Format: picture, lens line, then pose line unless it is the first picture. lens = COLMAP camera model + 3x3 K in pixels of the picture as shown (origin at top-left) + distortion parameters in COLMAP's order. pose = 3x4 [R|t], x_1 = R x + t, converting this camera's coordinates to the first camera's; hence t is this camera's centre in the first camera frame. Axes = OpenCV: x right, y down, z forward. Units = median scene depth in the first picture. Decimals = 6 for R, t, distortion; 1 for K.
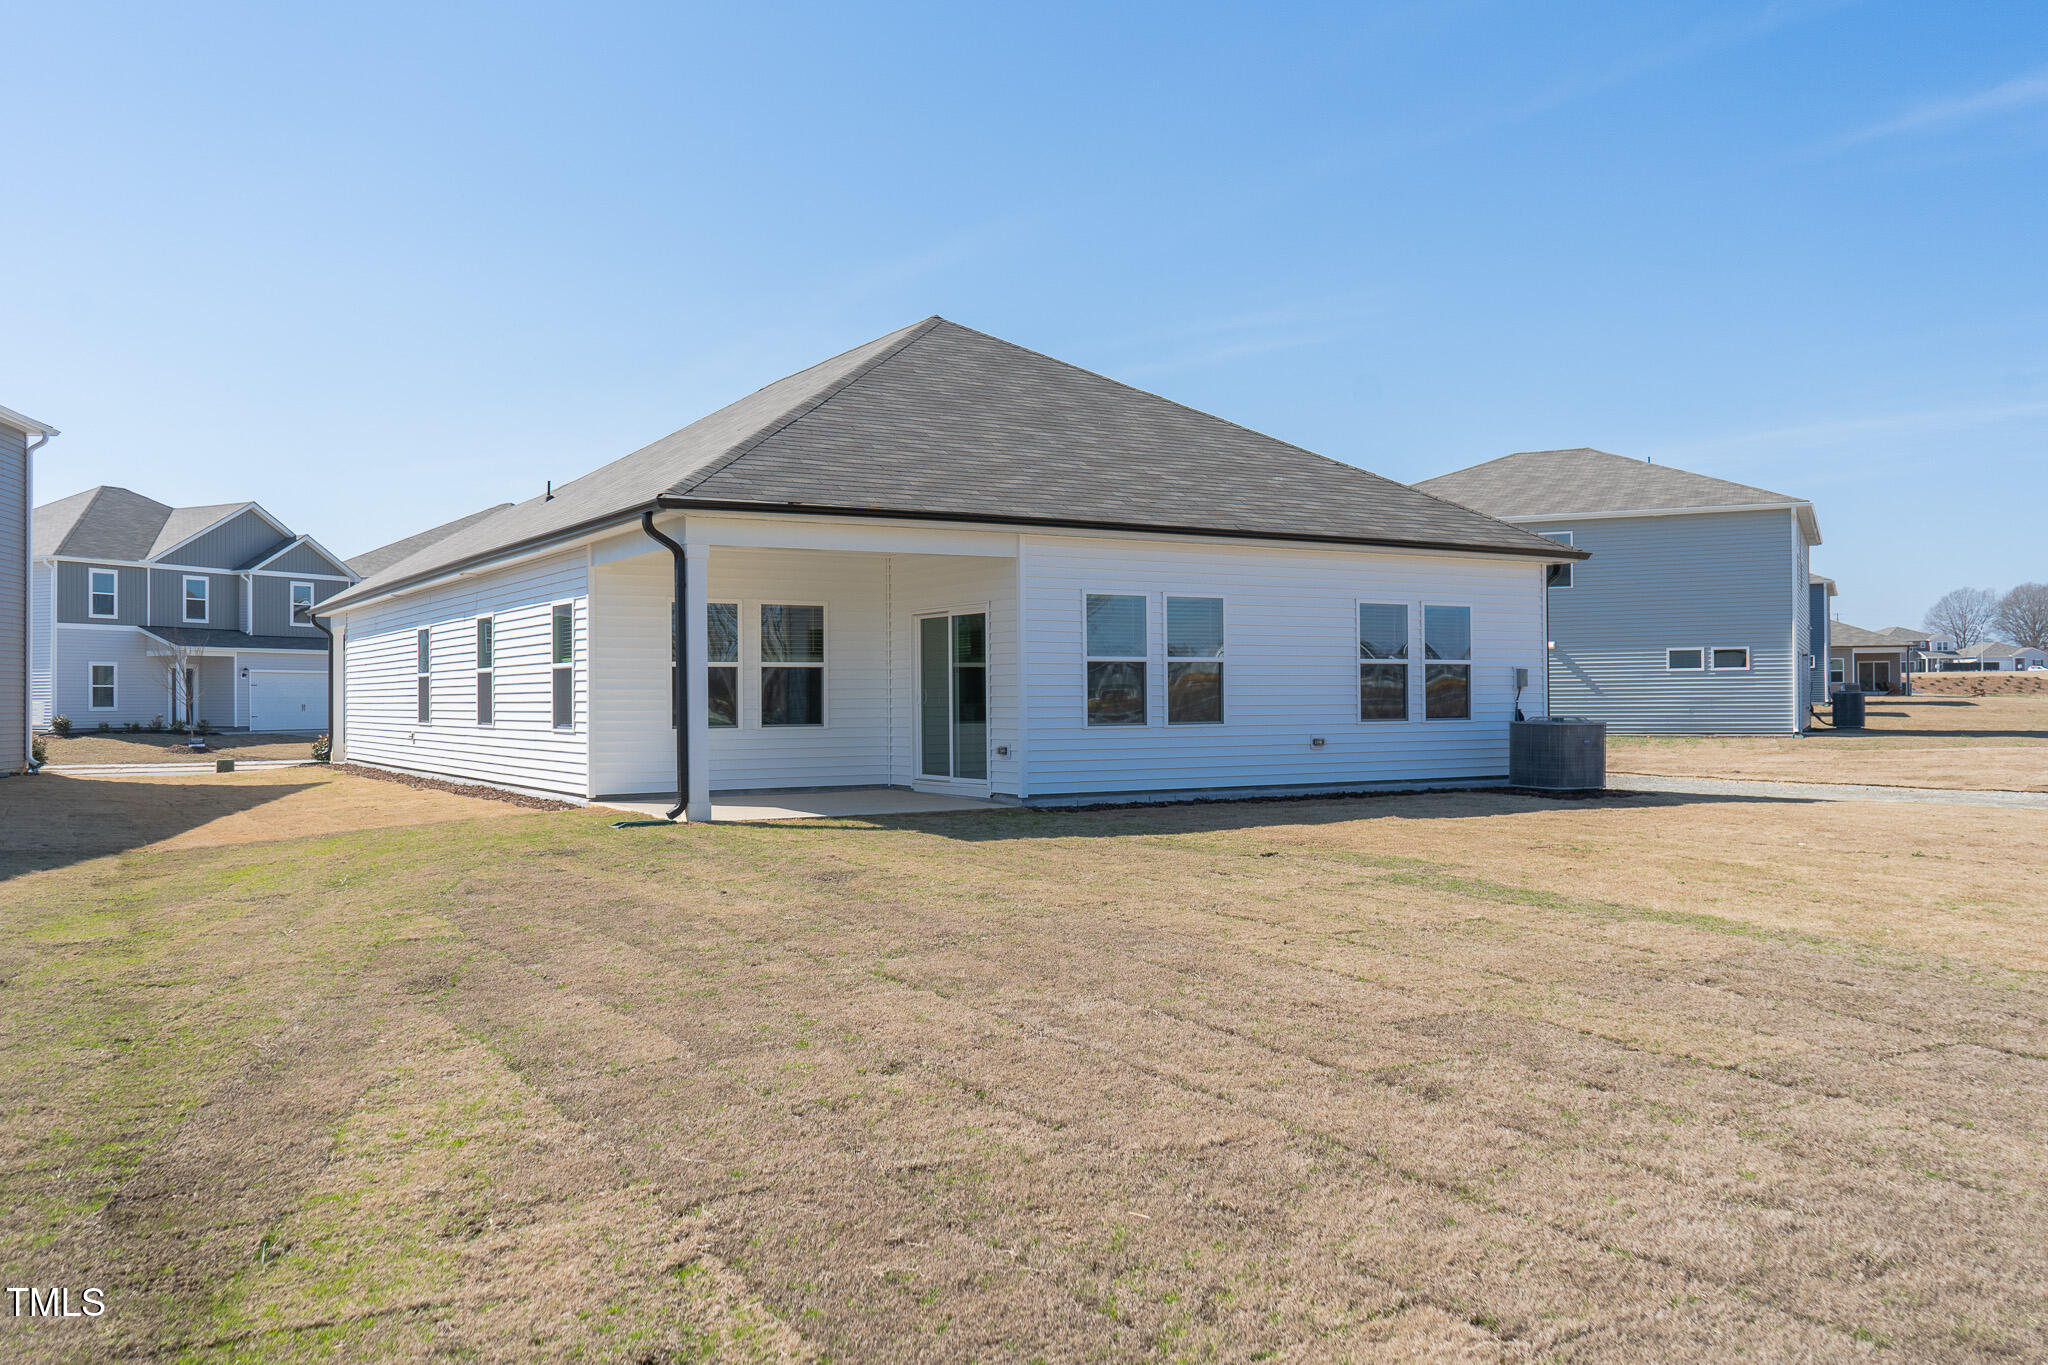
lens RADIAL K [[1683.4, 0, 1039.3], [0, 1683.4, 693.5], [0, 0, 1]] dist [0.017352, 0.013922]
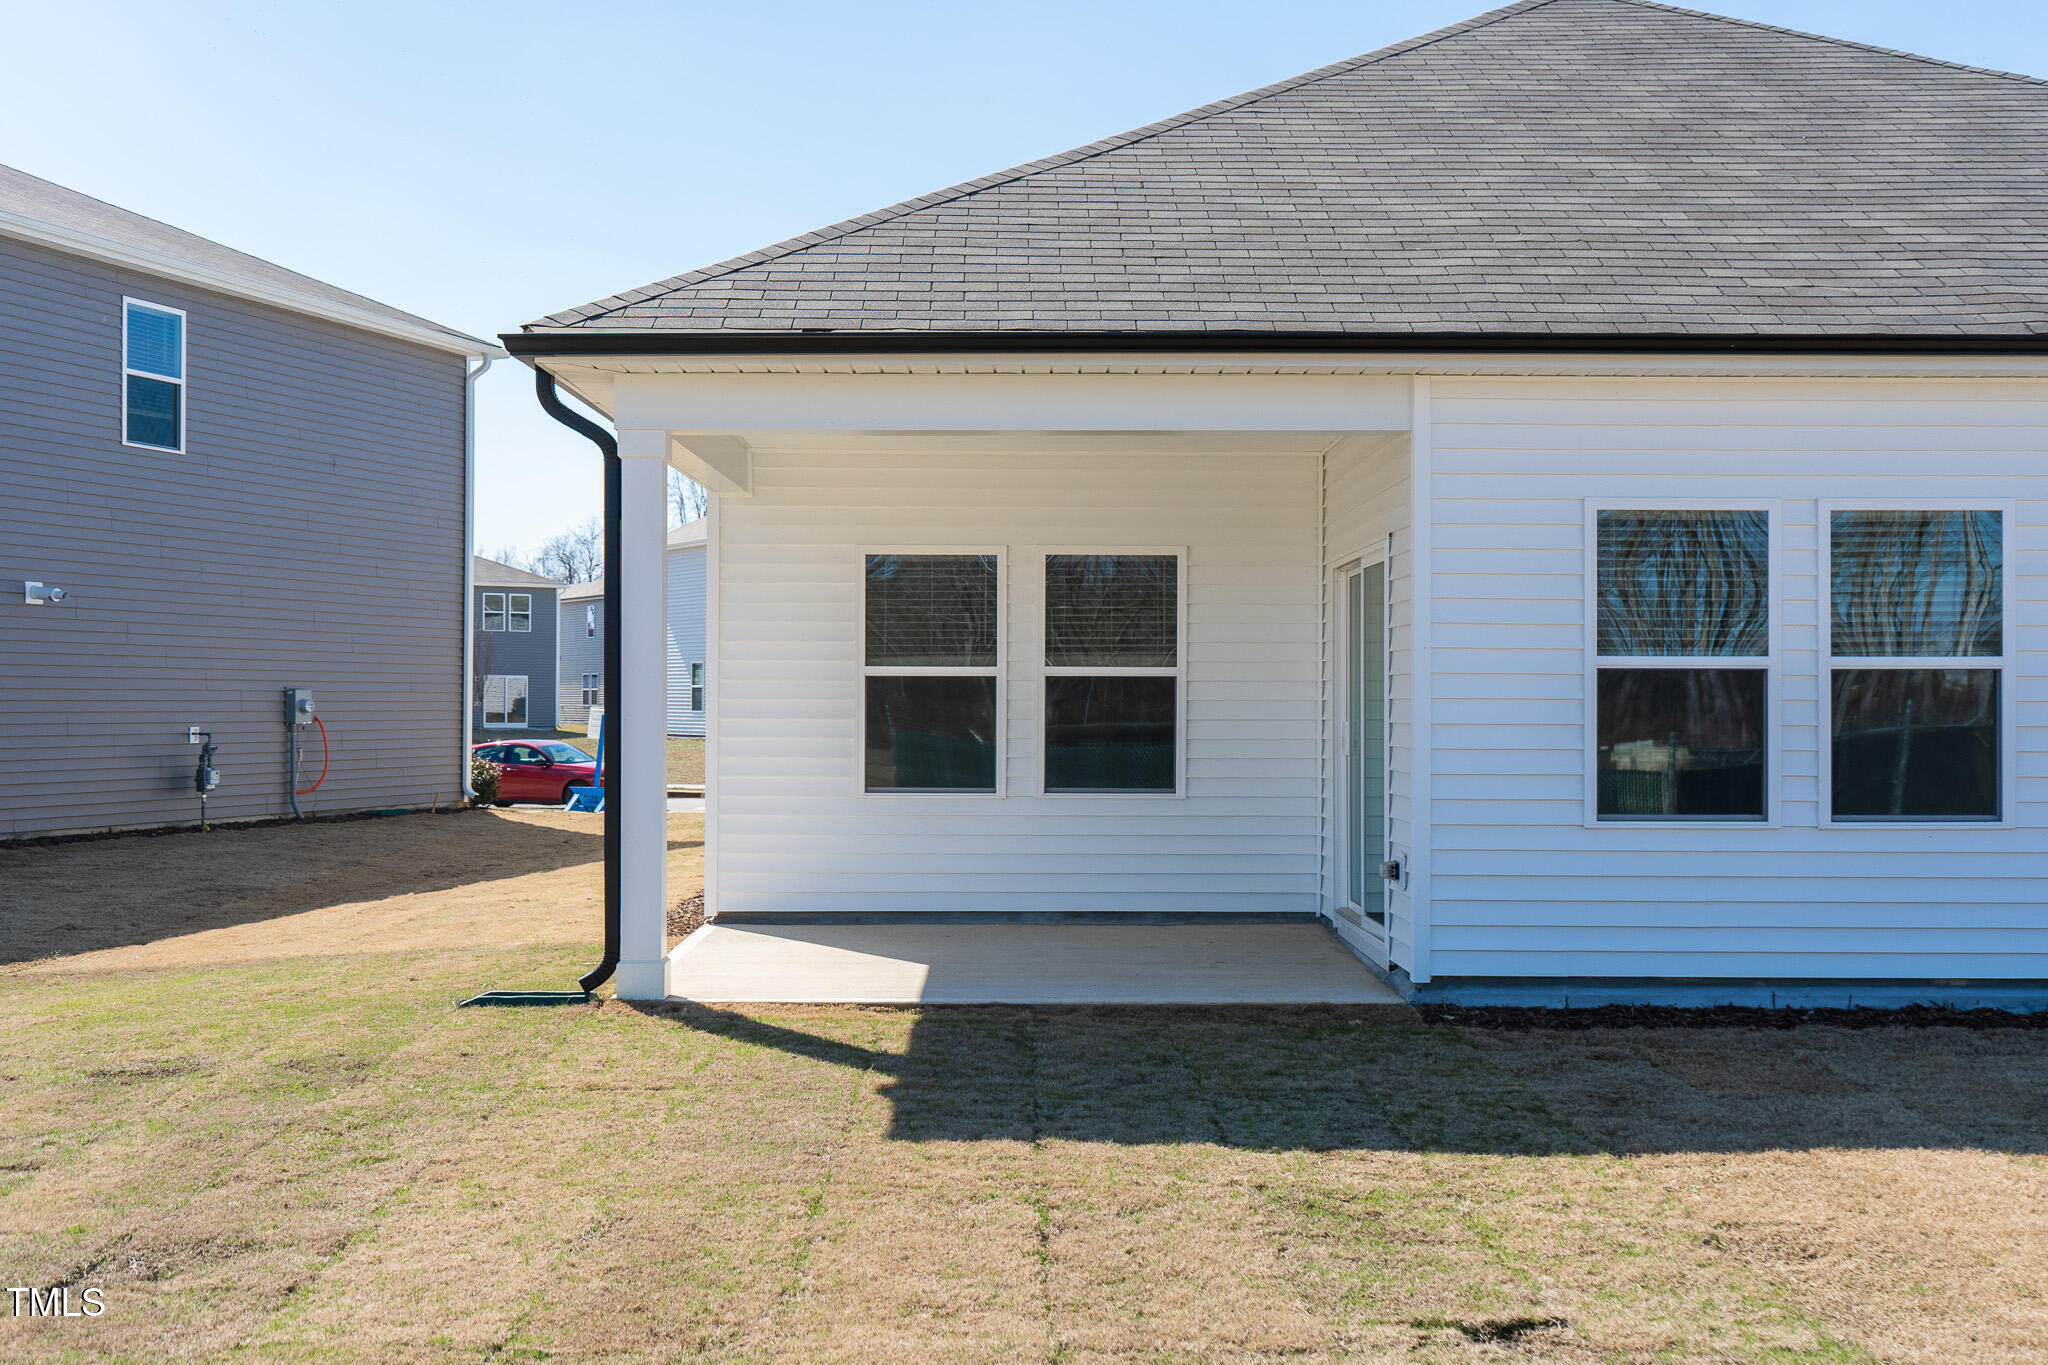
lens RADIAL K [[2223.3, 0, 1030.9], [0, 2223.3, 676.9], [0, 0, 1]] dist [0.046832, 0.000000]
pose [[0.856154, 0.003939, -0.516706, 0.179739], [-0.008262, 0.999947, -0.006066, -0.011081], [0.516655, 0.009462, 0.856142, 0.405582]]
